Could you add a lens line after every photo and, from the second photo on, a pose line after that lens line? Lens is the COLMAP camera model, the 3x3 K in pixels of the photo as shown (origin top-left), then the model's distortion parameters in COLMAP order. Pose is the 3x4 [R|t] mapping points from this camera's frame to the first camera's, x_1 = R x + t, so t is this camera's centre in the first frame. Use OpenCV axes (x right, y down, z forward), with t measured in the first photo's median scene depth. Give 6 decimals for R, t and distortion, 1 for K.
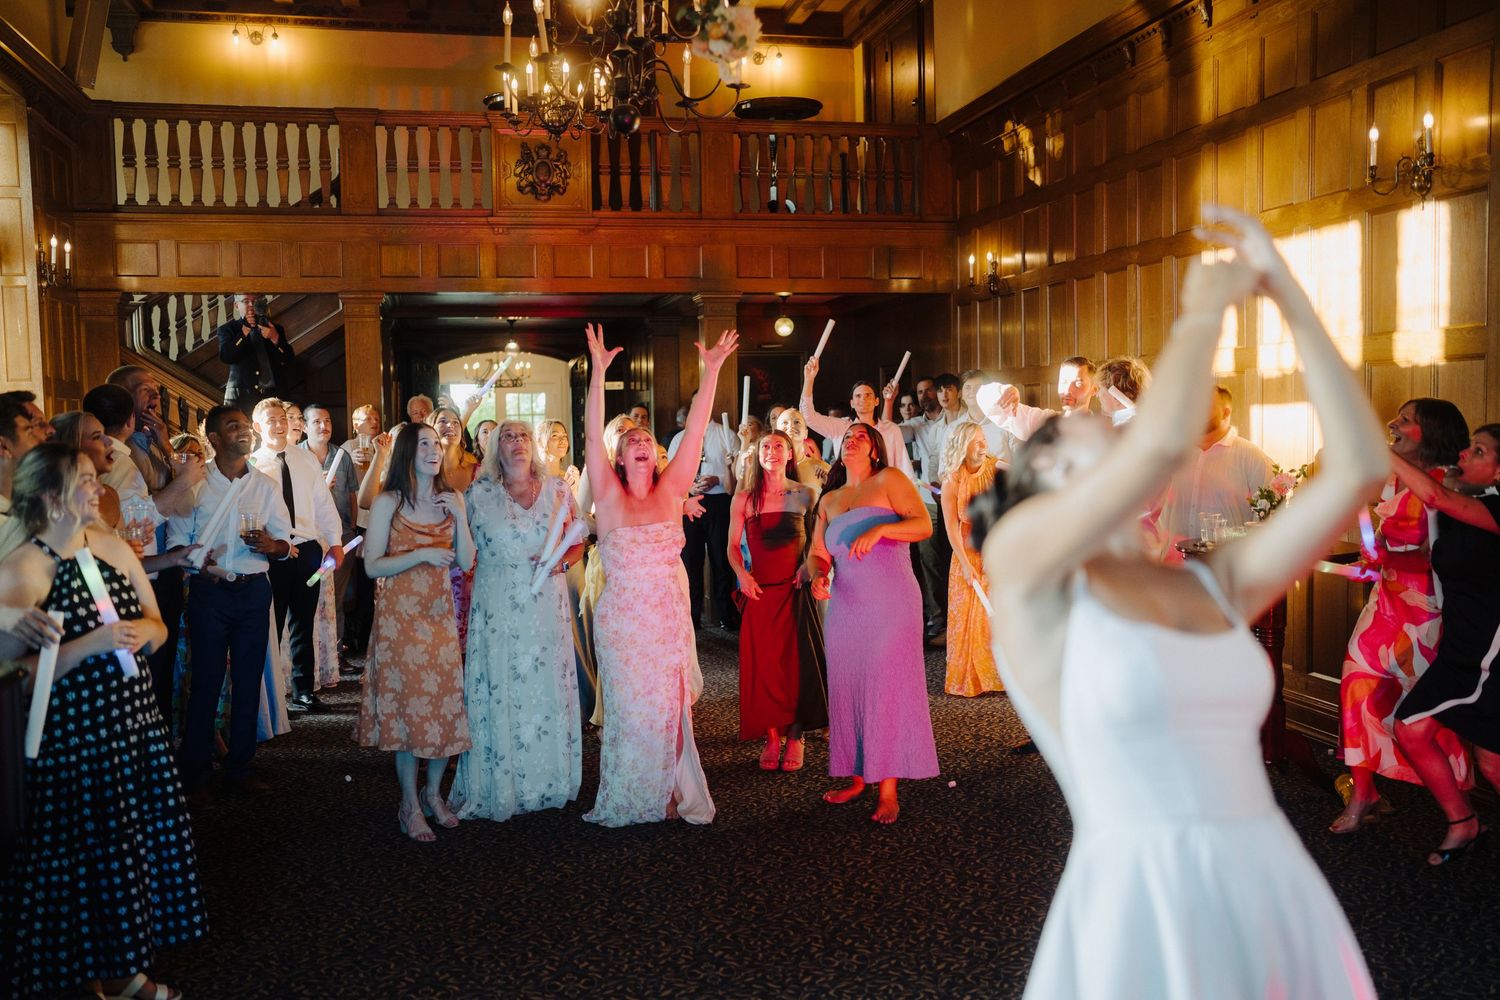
lens RADIAL K [[1457.0, 0, 746.3], [0, 1457.0, 496.3], [0, 0, 1]] dist [-0.045977, 0.165572]
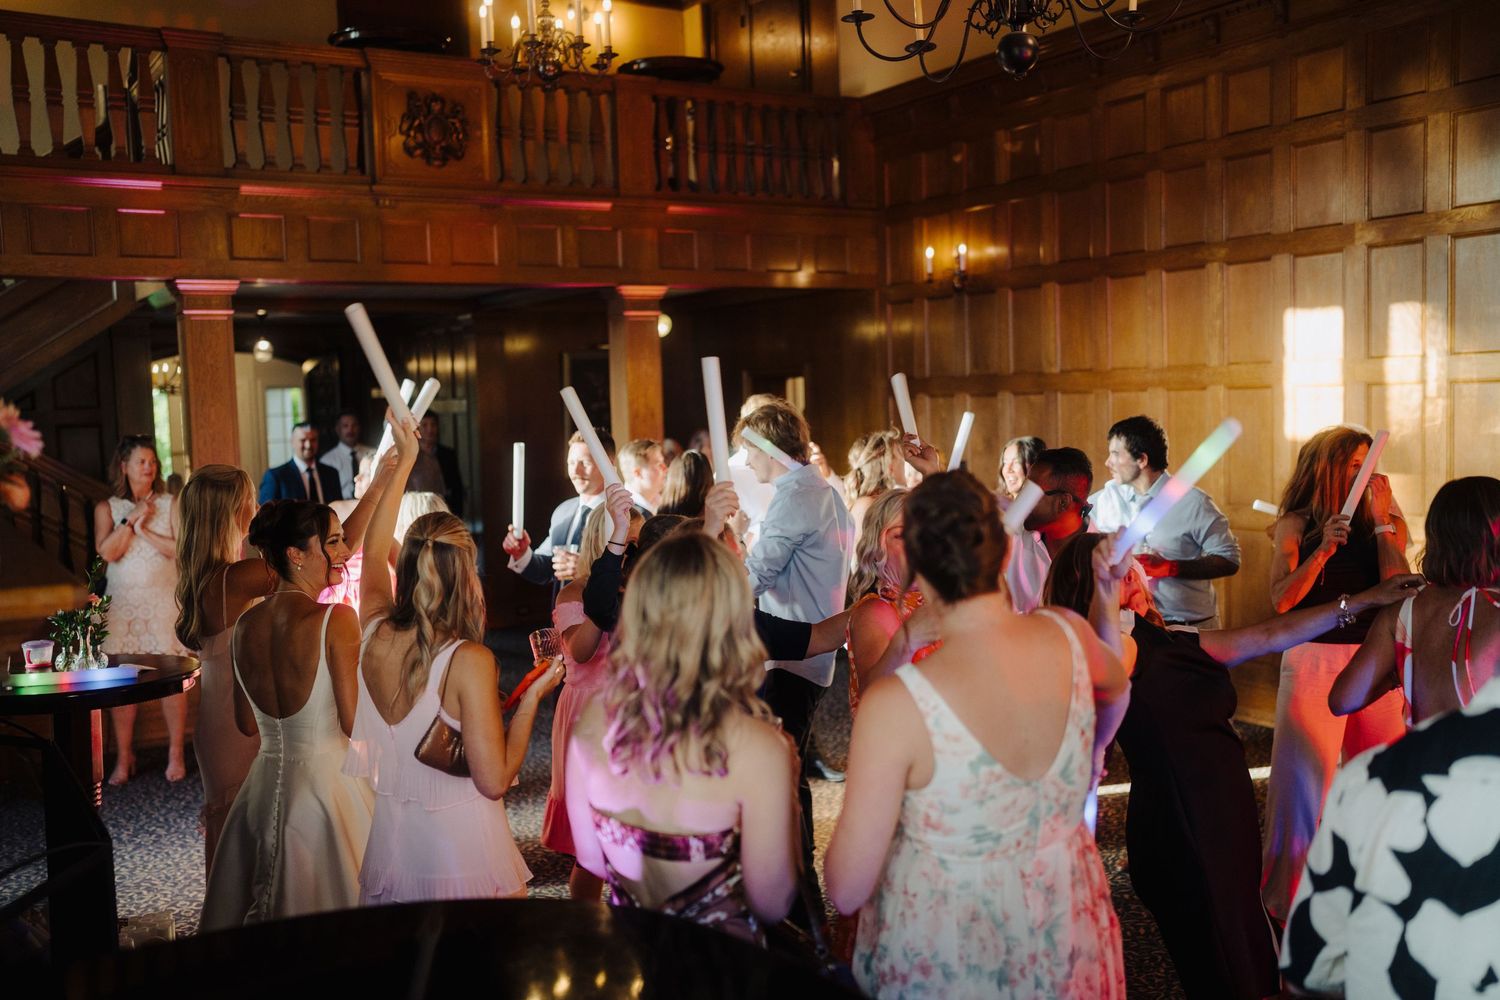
lens RADIAL K [[1457.0, 0, 746.3], [0, 1457.0, 496.3], [0, 0, 1]] dist [-0.045977, 0.165572]
pose [[0.941807, -0.035022, 0.334323, -0.252293], [0.032669, 0.999386, 0.012661, -0.028187], [-0.334562, -0.001002, 0.942373, 0.196582]]
